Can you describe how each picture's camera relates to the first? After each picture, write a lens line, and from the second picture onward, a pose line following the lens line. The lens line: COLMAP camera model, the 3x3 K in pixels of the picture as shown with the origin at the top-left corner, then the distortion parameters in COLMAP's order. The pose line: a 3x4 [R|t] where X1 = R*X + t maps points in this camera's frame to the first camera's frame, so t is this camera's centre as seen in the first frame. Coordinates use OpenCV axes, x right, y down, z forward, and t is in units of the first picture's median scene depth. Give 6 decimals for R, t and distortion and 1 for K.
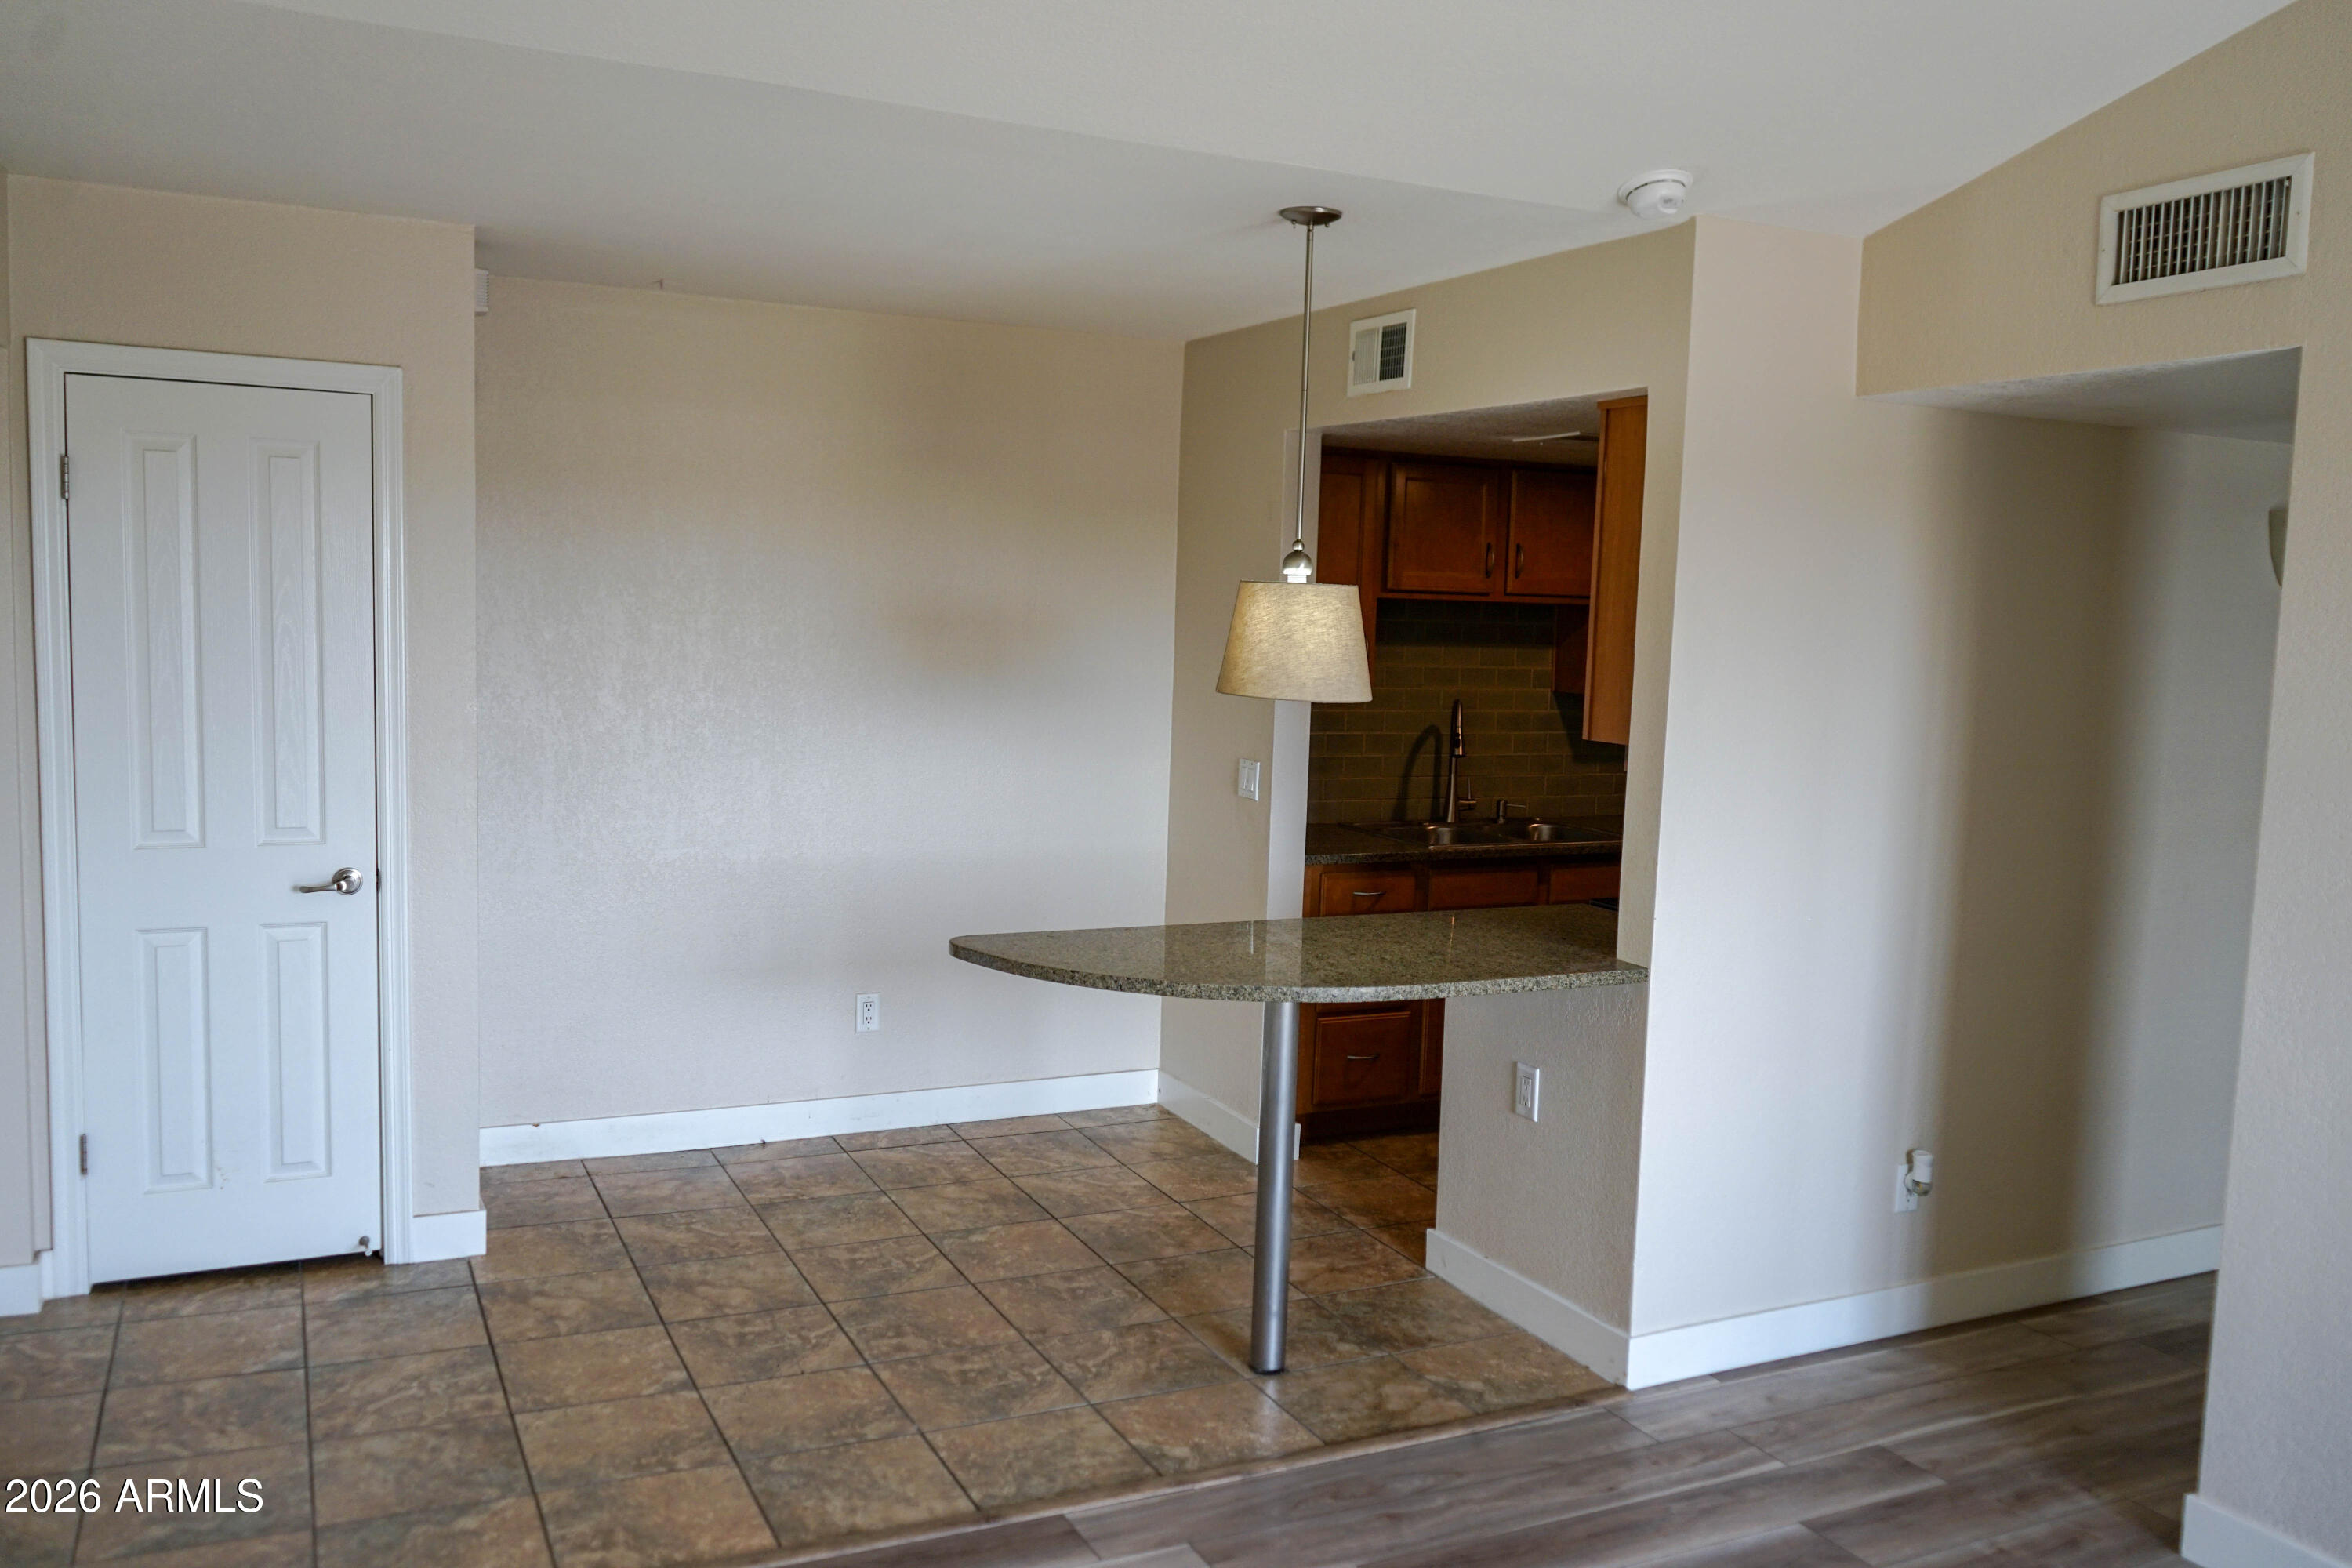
lens RADIAL K [[1877.8, 0, 1170.6], [0, 1877.8, 792.1], [0, 0, 1]] dist [-0.013392, 0.009086]
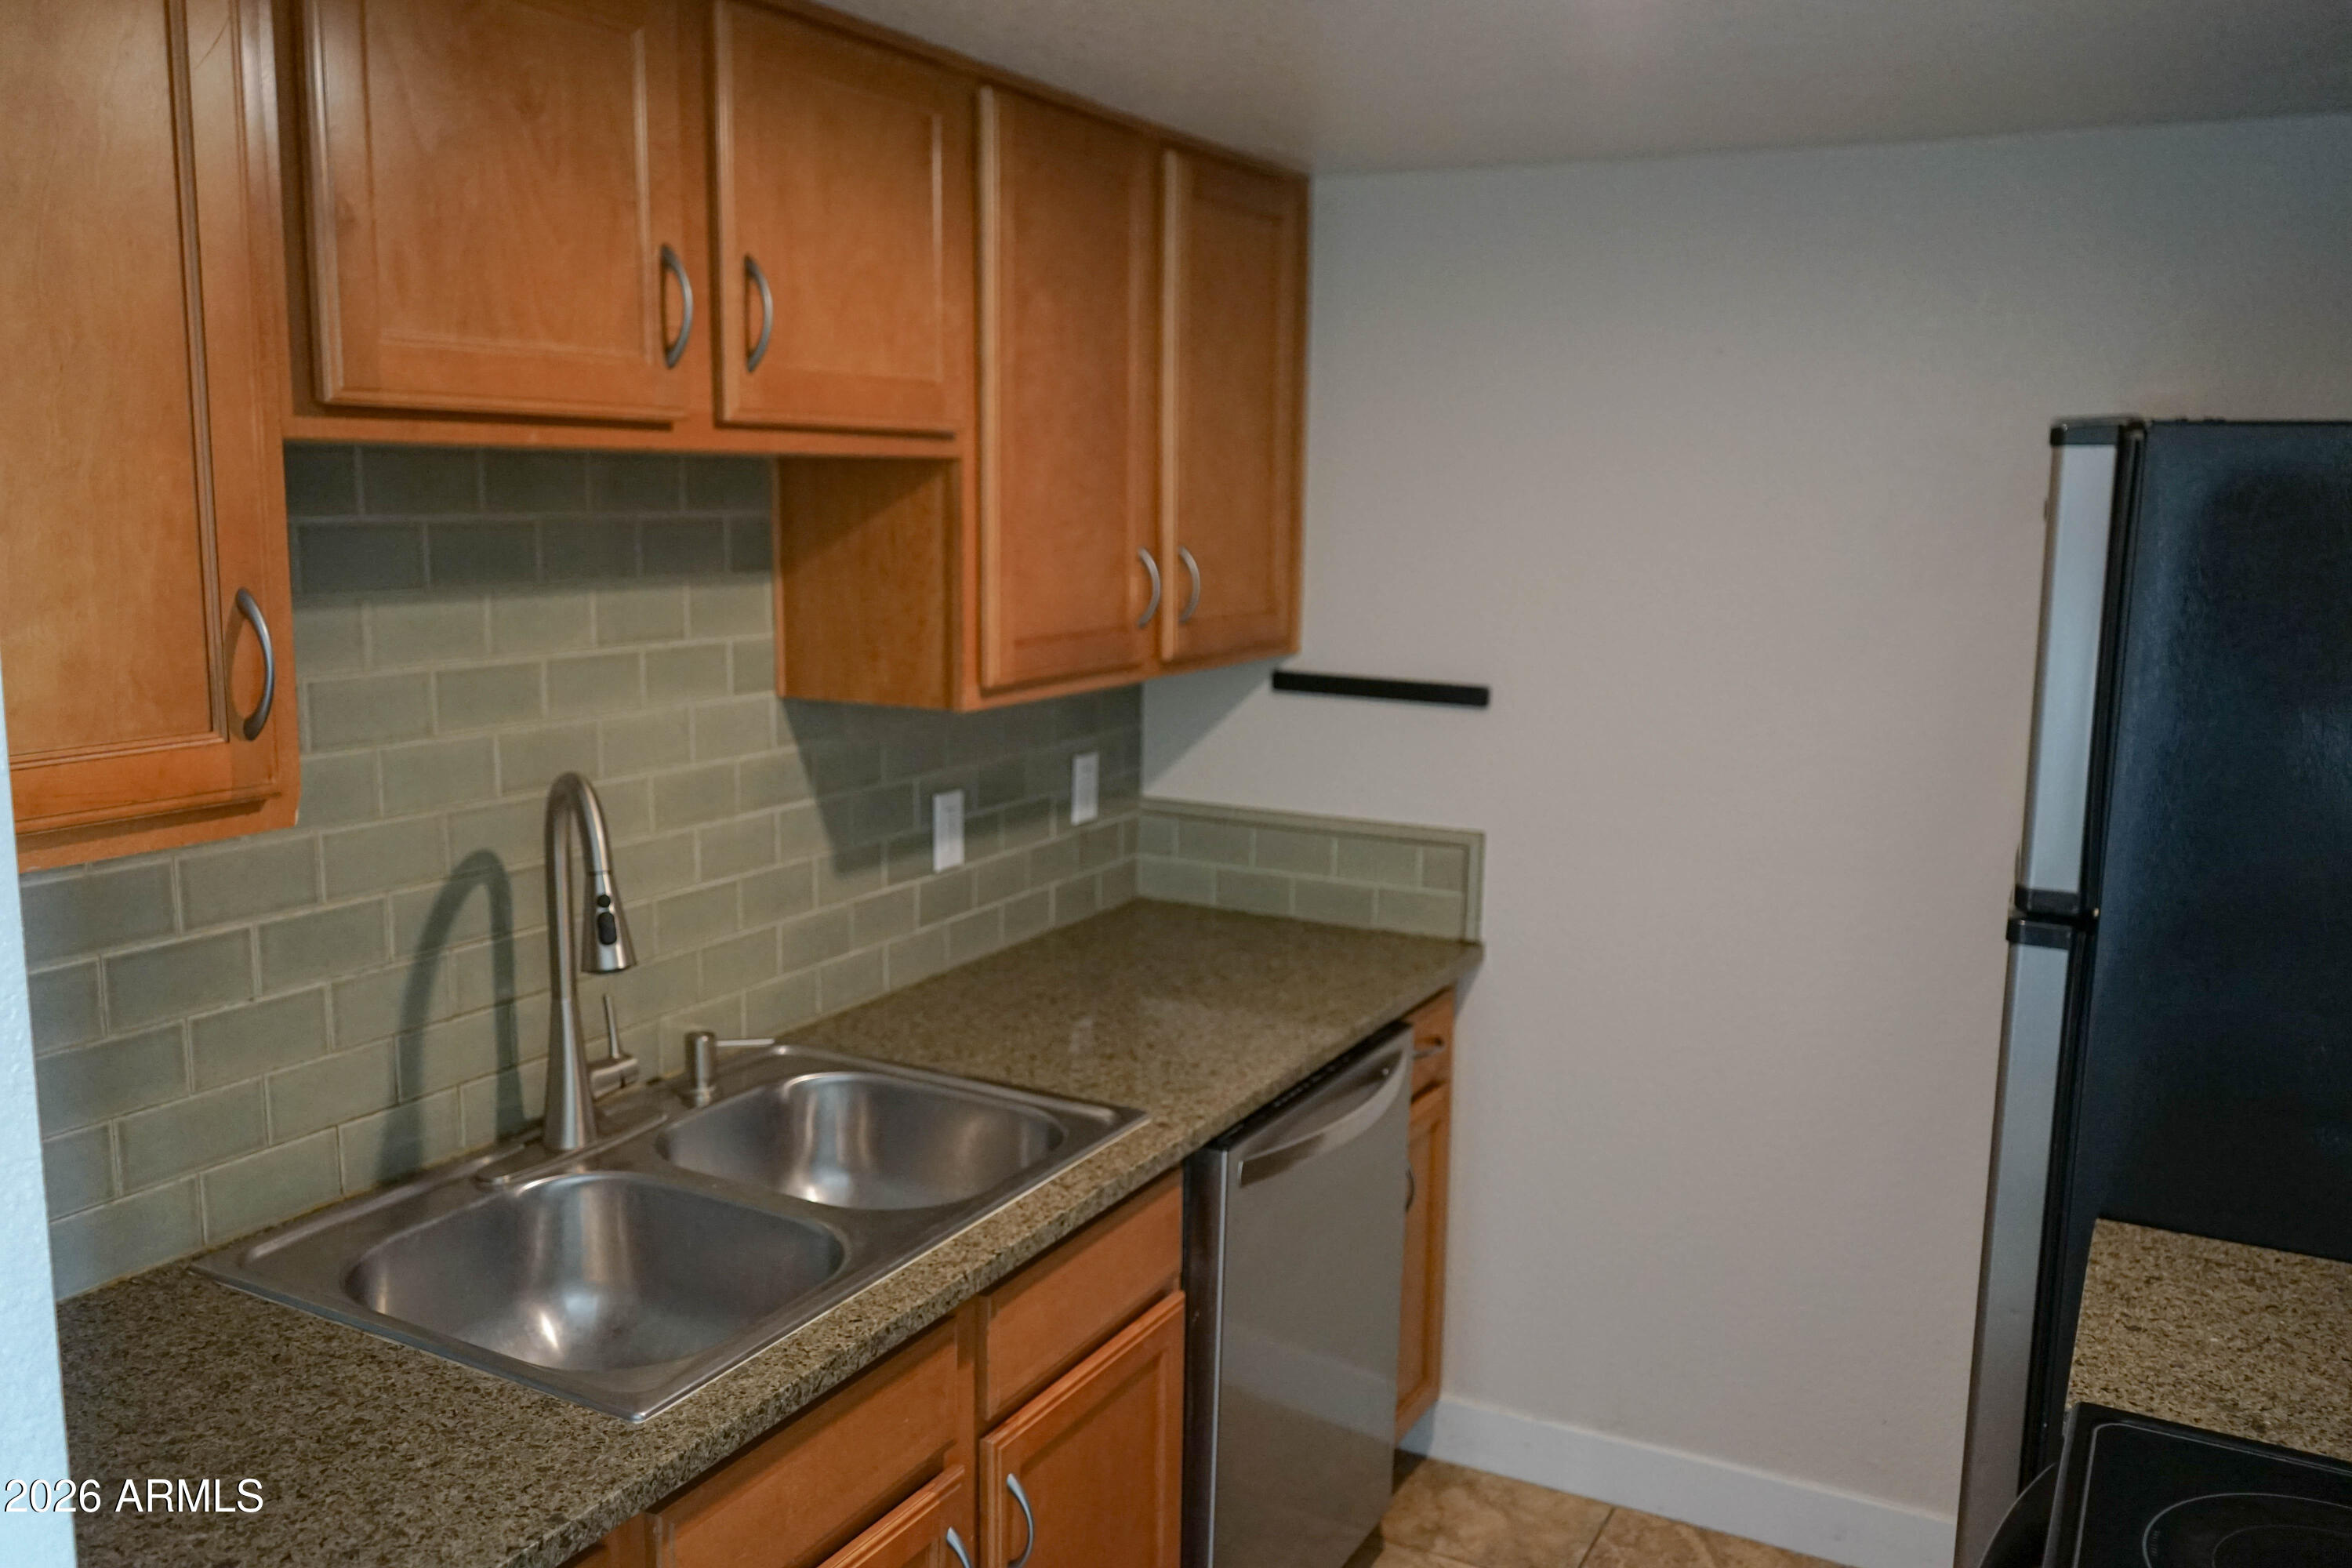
lens RADIAL K [[1877.8, 0, 1178.1], [0, 1877.8, 774.5], [0, 0, 1]] dist [-0.013392, 0.009086]
pose [[0.809004, -0.110356, 0.577350, 0.080059], [0.073508, 0.993501, 0.086898, -0.098275], [-0.583188, -0.027861, 0.811859, 0.993206]]
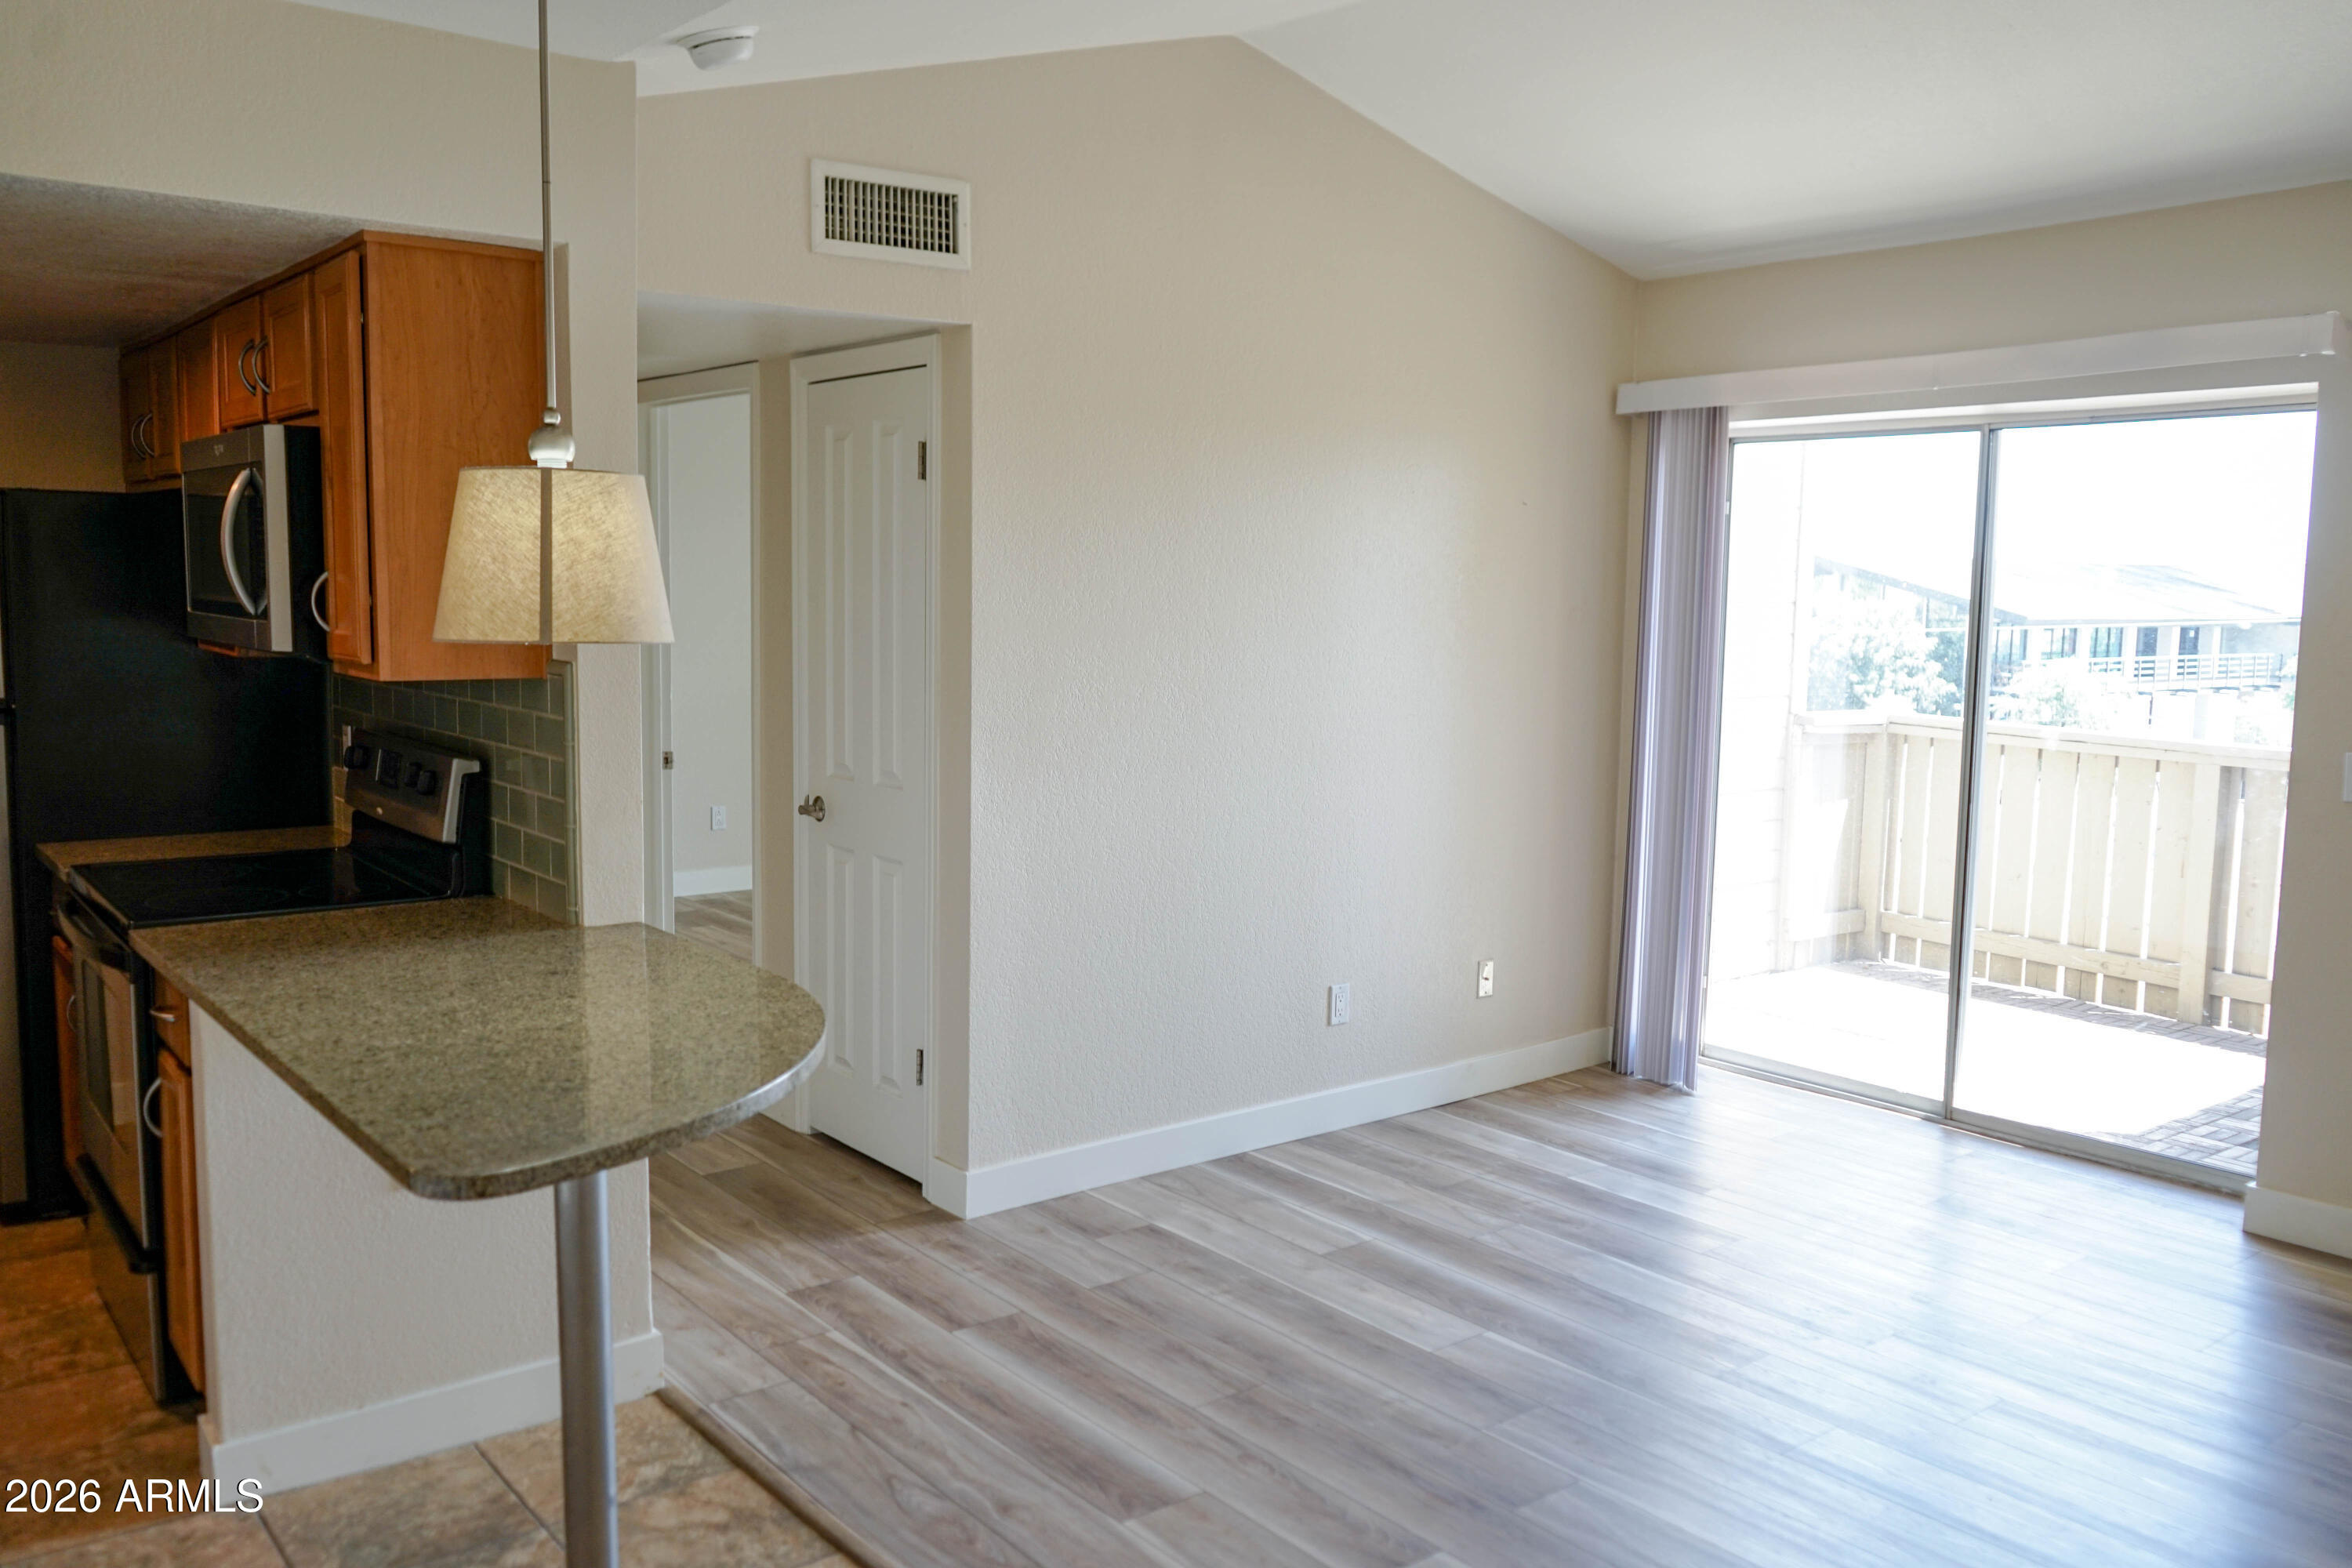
lens RADIAL K [[1877.8, 0, 1172.8], [0, 1877.8, 785.1], [0, 0, 1]] dist [-0.013392, 0.009086]
pose [[-0.223878, -0.140017, 0.964507, -0.576809], [0.079695, 0.983682, 0.161300, -0.081524], [-0.971353, 0.112978, -0.209067, 0.838621]]
